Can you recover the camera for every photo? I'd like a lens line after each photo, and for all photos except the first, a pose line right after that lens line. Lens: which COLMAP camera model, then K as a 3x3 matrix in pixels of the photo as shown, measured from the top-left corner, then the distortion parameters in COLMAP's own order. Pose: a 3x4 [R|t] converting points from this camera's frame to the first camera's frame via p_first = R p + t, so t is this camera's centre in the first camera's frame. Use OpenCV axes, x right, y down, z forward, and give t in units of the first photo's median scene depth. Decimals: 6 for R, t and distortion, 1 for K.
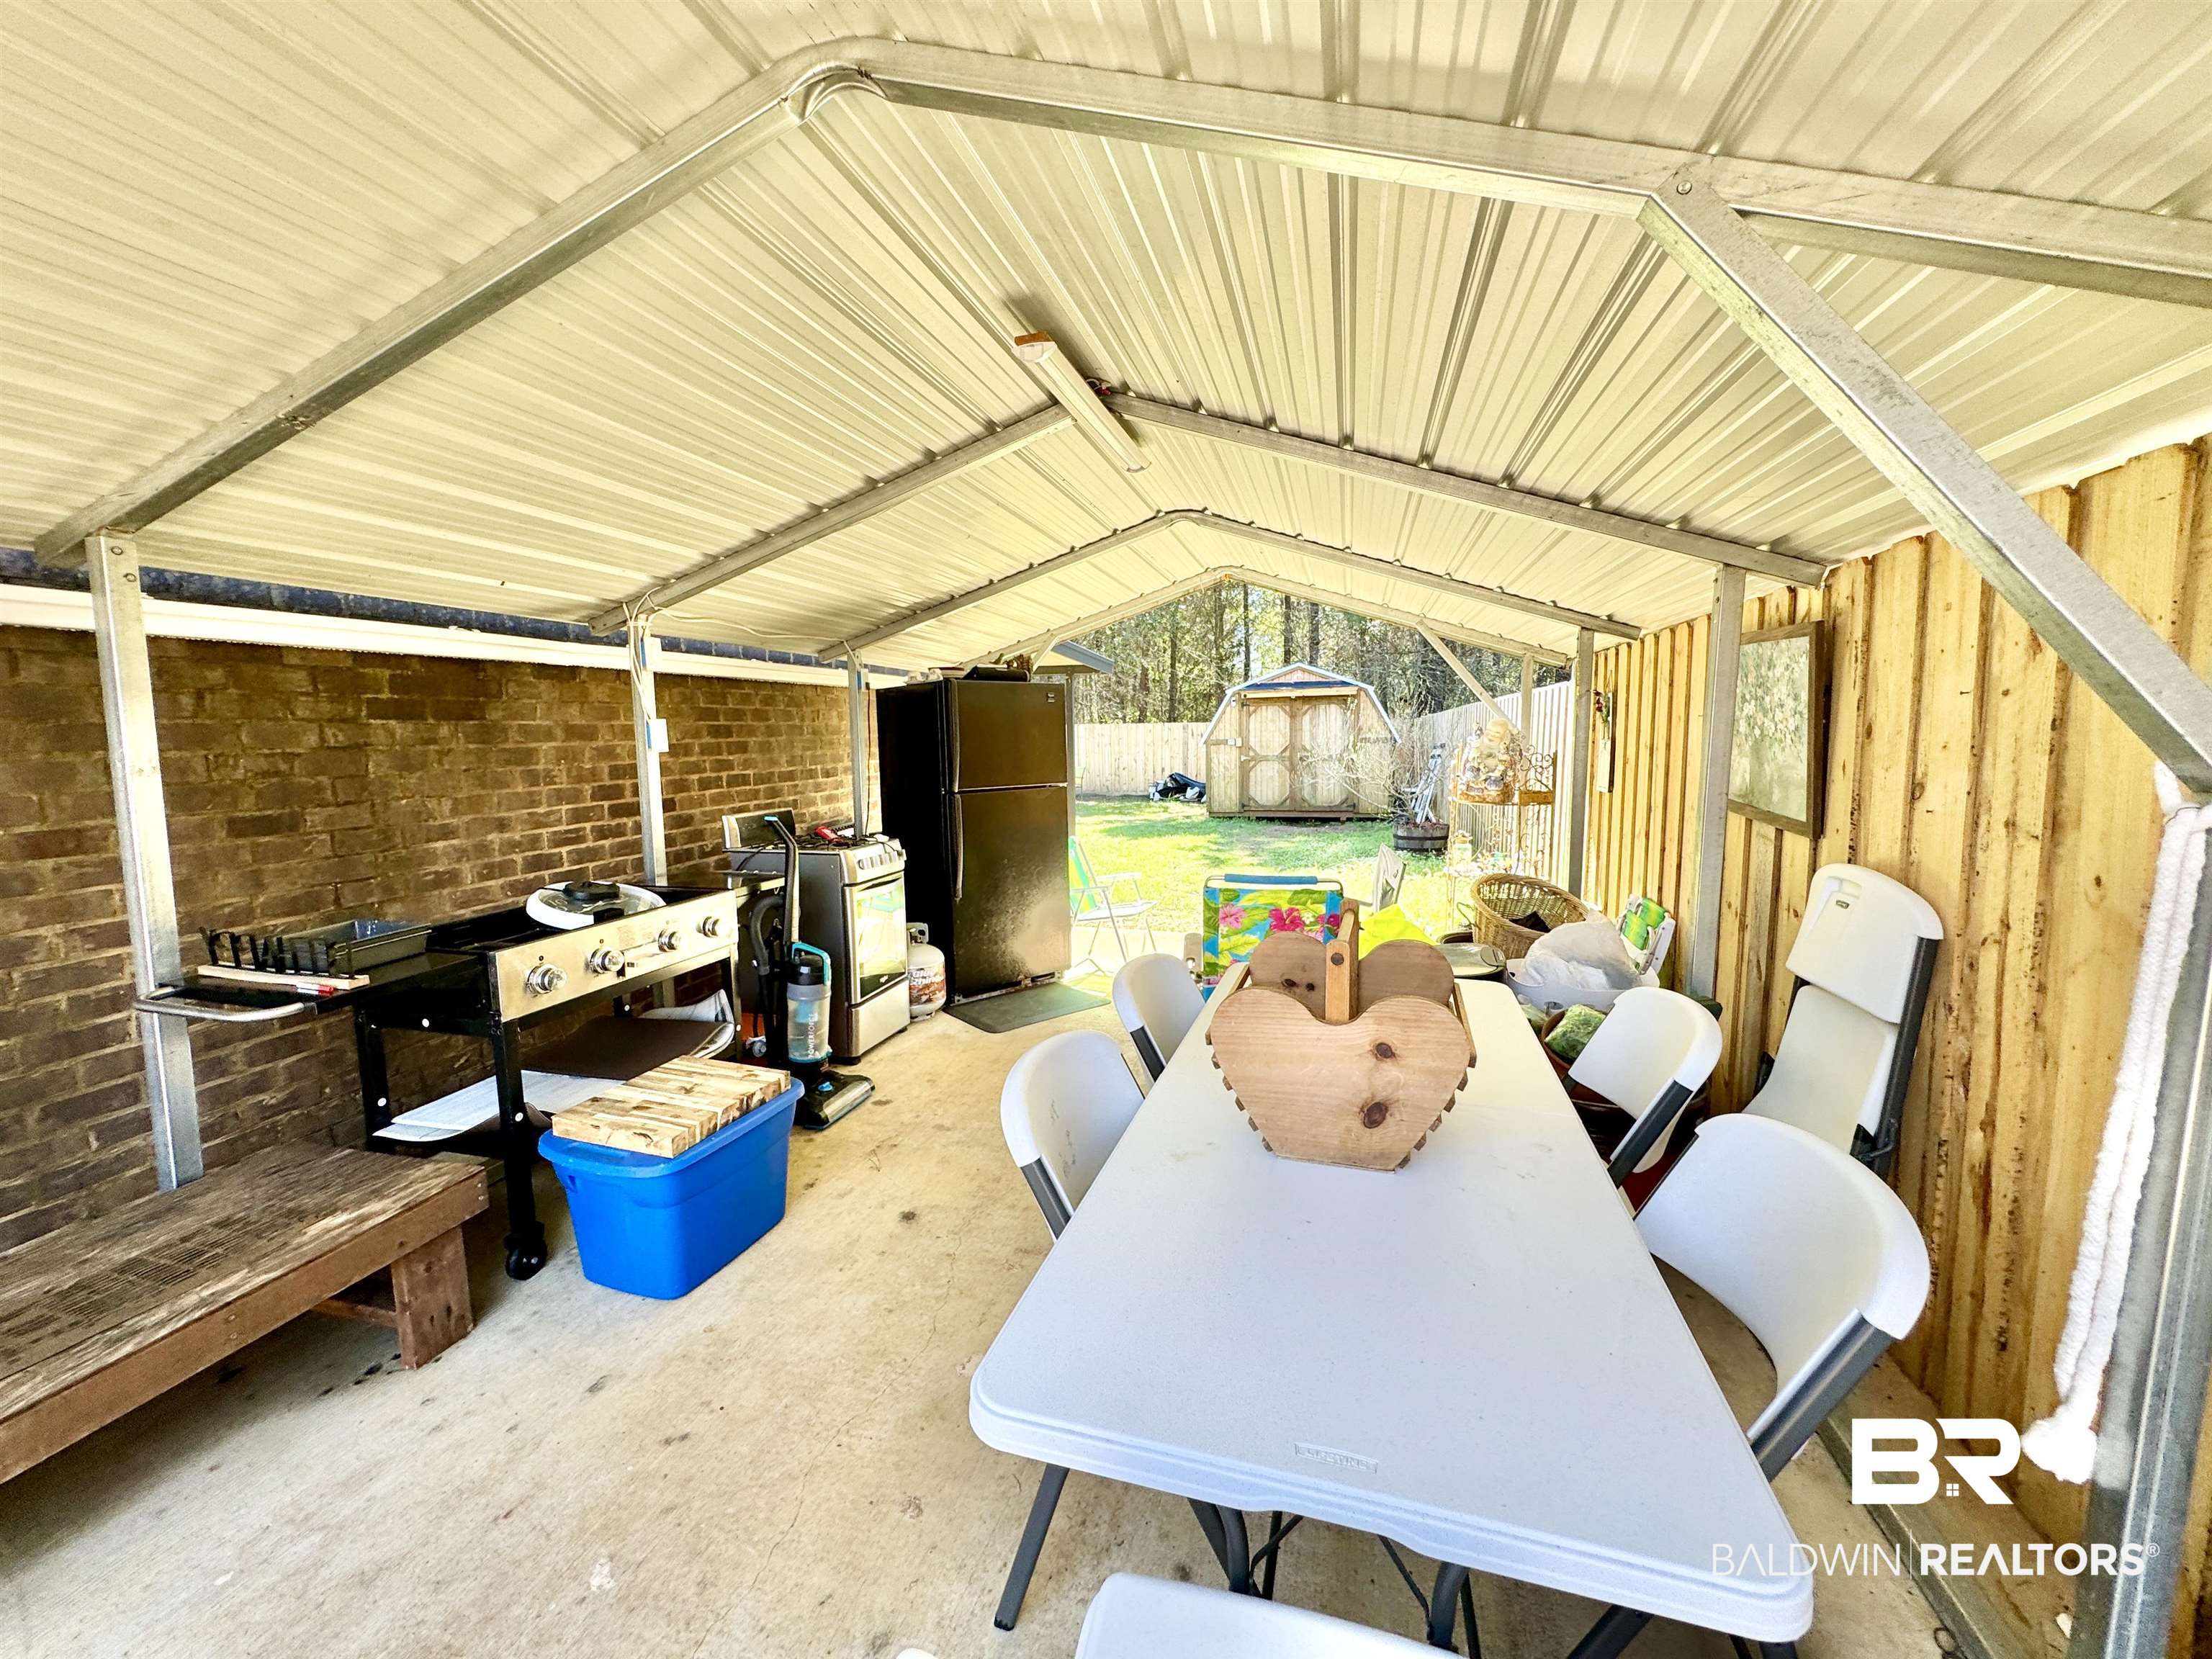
lens RADIAL K [[884.6, 0, 1105.8], [0, 884.6, 826.4], [0, 0, 1]] dist [0.000447, 0.000234]
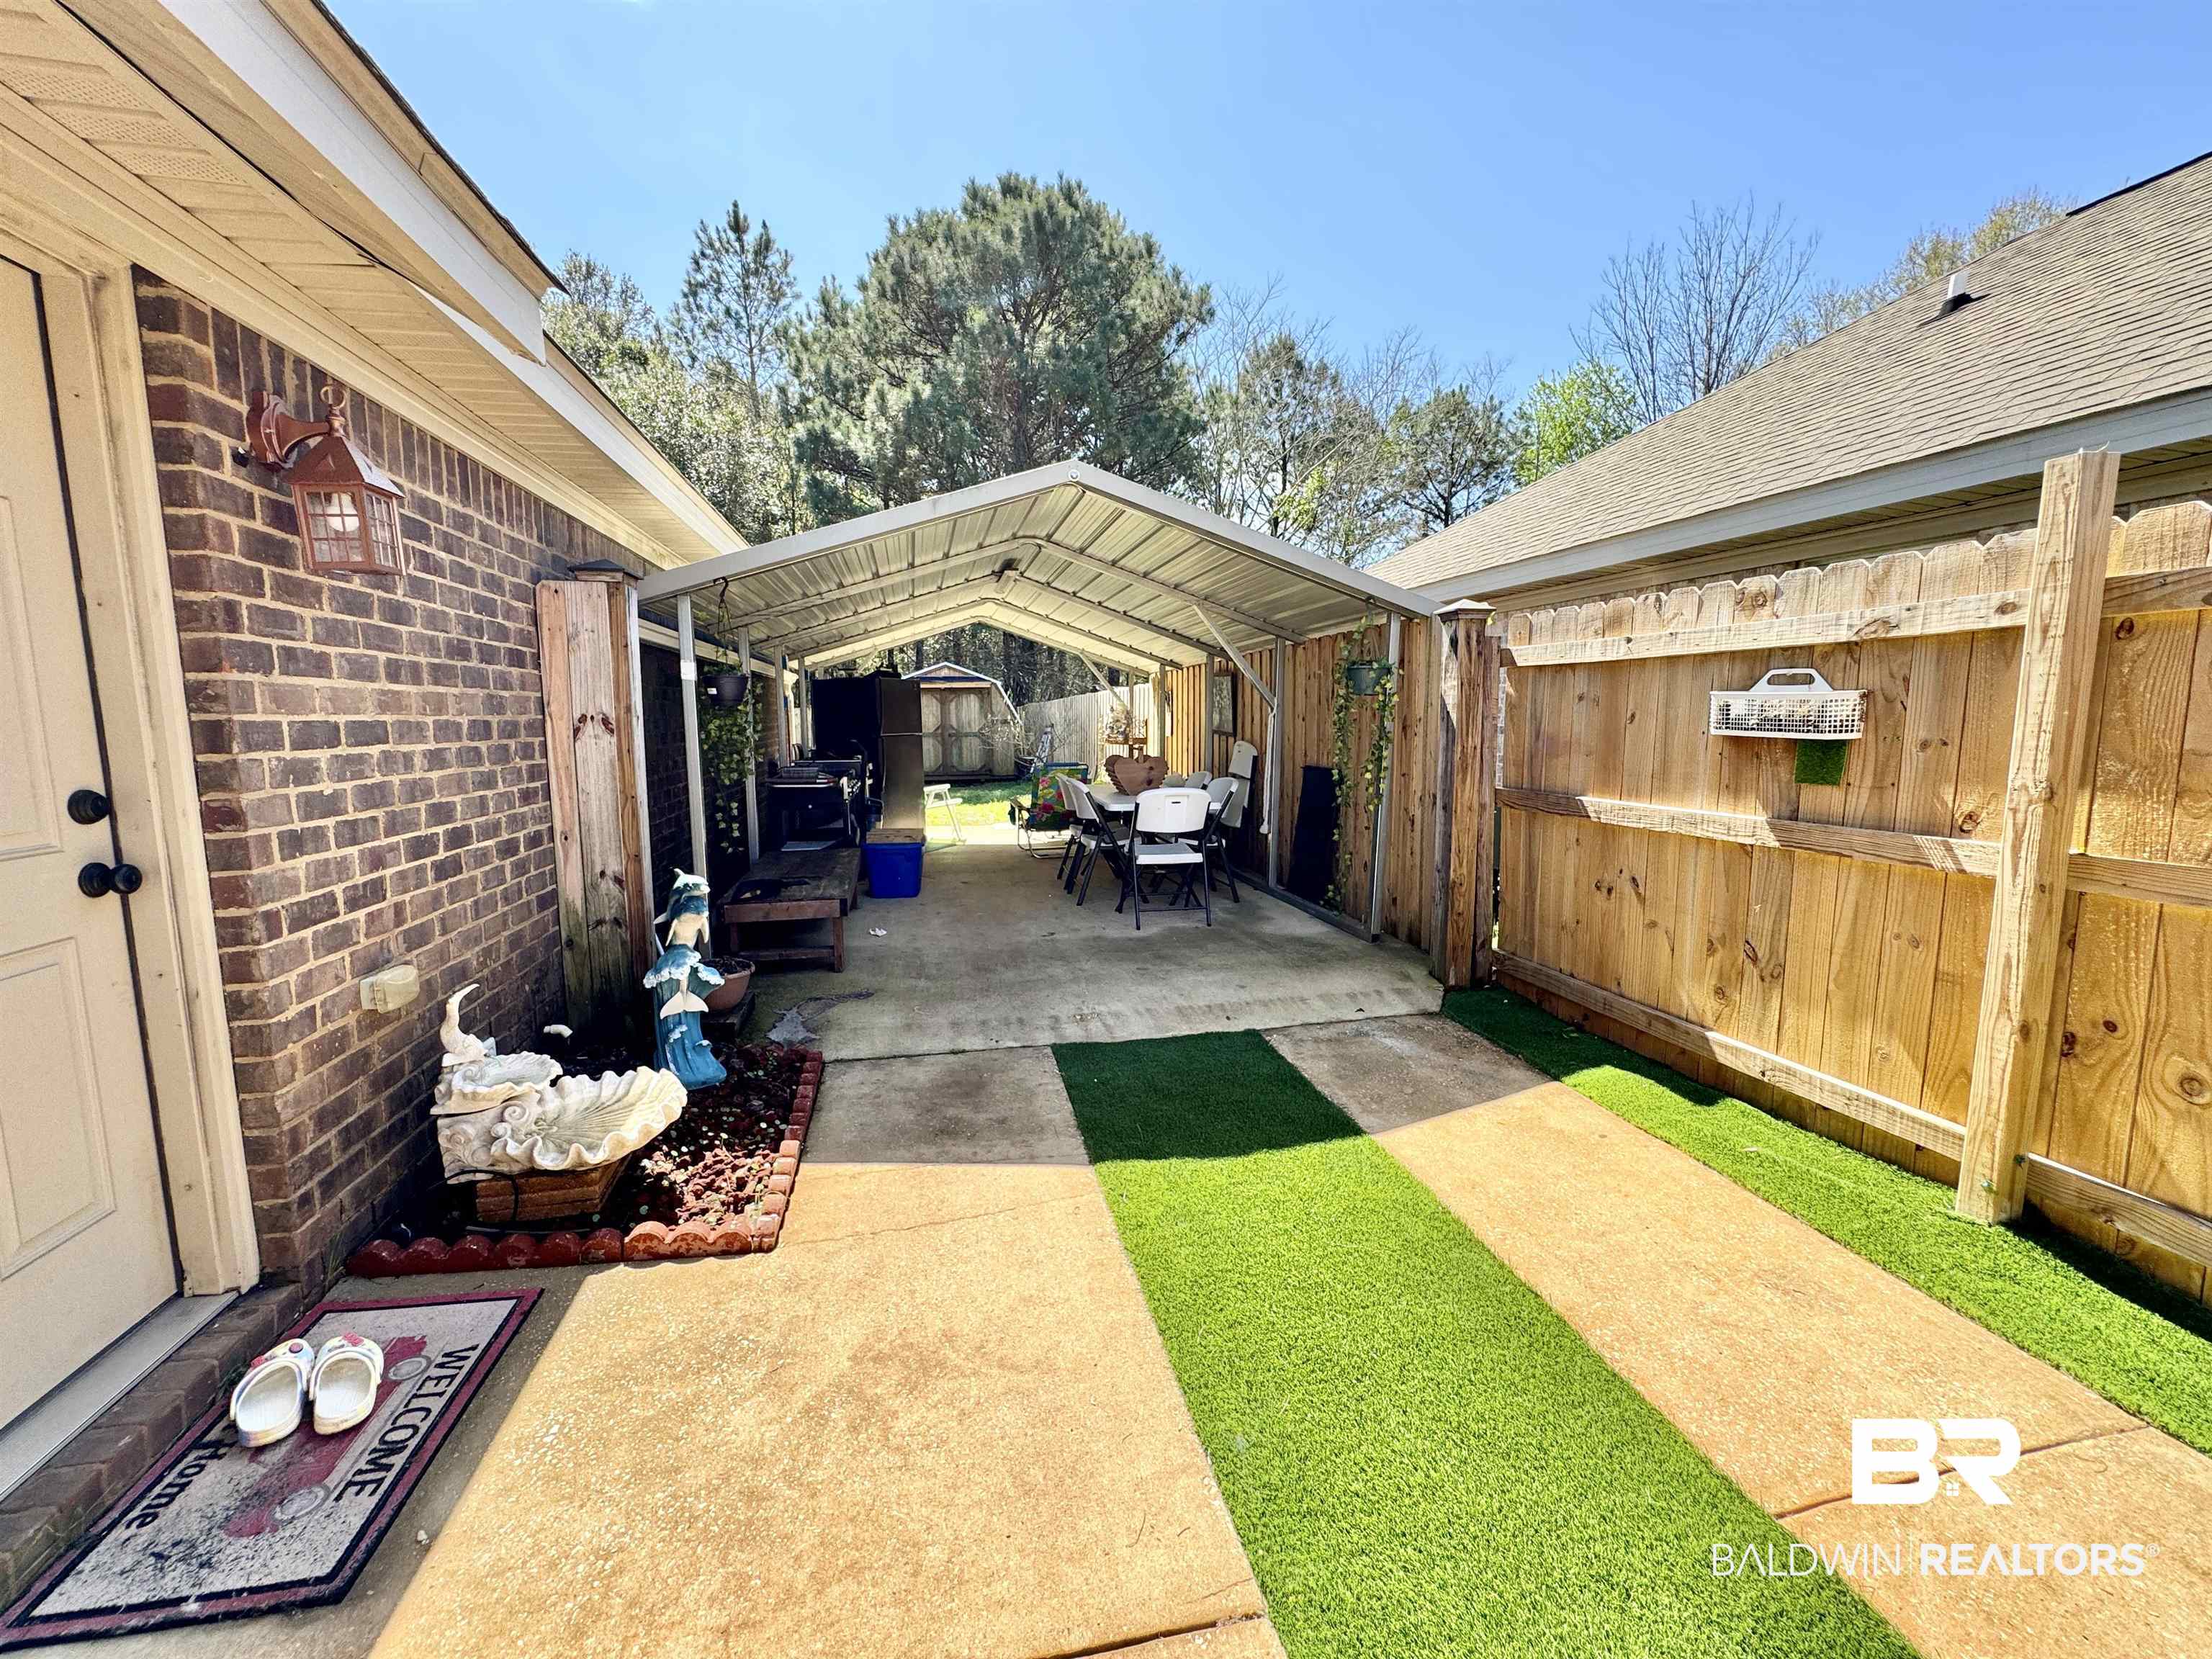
lens RADIAL K [[884.6, 0, 1105.8], [0, 884.6, 826.4], [0, 0, 1]] dist [0.000447, 0.000234]
pose [[0.885418, -0.046062, 0.462508, -0.737412], [0.041666, 0.998937, 0.019722, 0.165670], [-0.462925, 0.001809, 0.886396, -1.077035]]
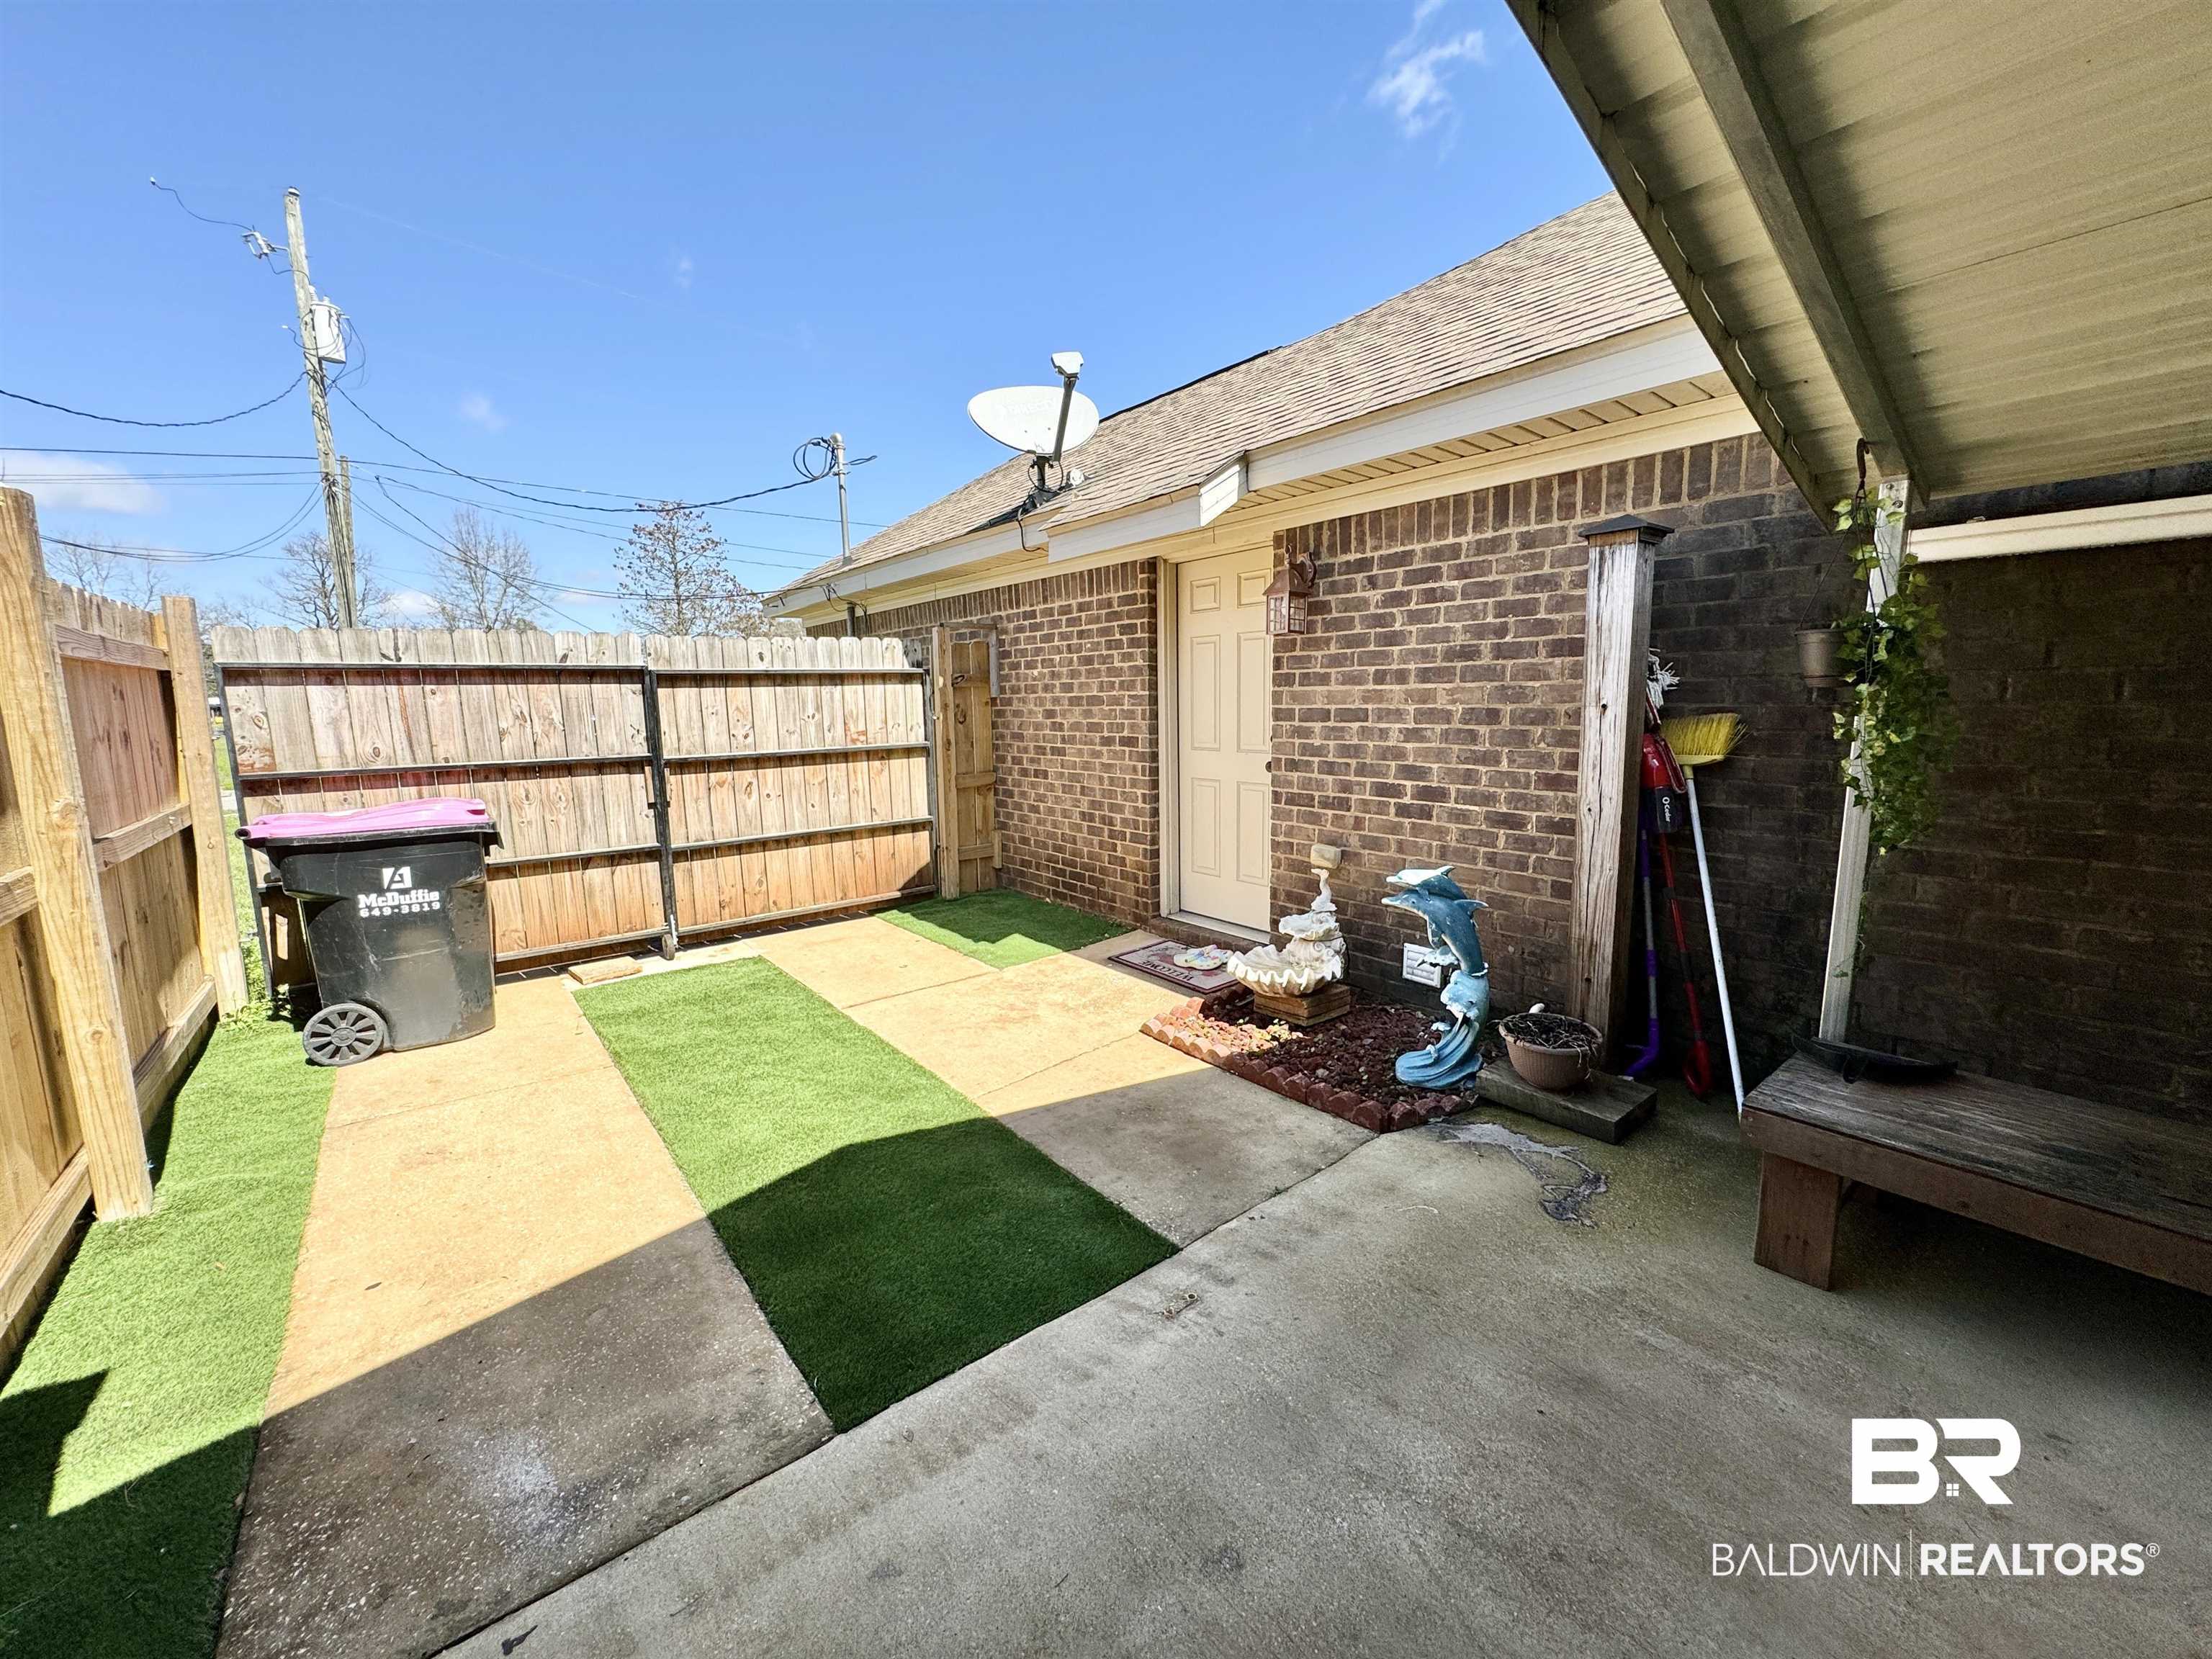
lens RADIAL K [[884.6, 0, 1105.8], [0, 884.6, 826.4], [0, 0, 1]] dist [0.000447, 0.000234]
pose [[-0.590635, 0.137649, -0.795112, 1.822334], [-0.065921, 0.973819, 0.217555, -0.287535], [0.804241, 0.180910, -0.566098, 2.326517]]
